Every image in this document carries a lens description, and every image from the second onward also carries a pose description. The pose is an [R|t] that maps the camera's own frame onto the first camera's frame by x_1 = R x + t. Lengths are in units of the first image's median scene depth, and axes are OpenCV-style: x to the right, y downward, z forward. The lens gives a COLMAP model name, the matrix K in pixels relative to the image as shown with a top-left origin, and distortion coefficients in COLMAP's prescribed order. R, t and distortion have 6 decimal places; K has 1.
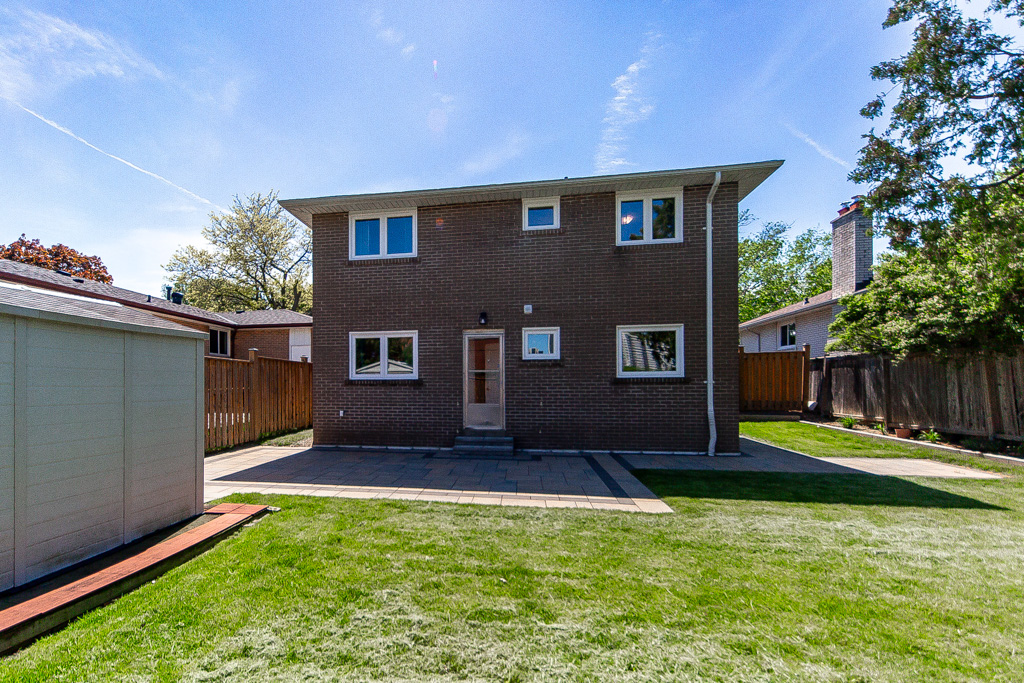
lens RADIAL K [[355.9, 0, 461.4], [0, 355.9, 385.0], [0, 0, 1]] dist [0.002097, 0.000121]
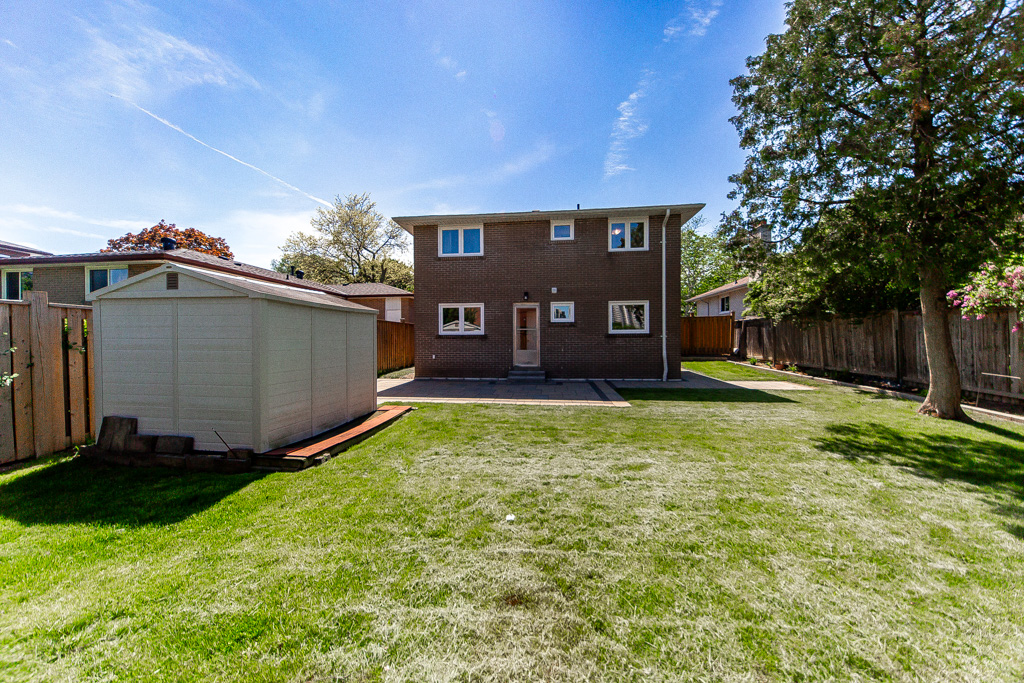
lens RADIAL K [[356.5, 0, 509.6], [0, 356.5, 334.0], [0, 0, 1]] dist [0.032329, -0.000040]
pose [[0.997902, -0.001128, 0.064733, -0.112165], [0.001441, 0.999988, -0.004787, -0.010847], [-0.064727, 0.004870, 0.997891, -0.561034]]
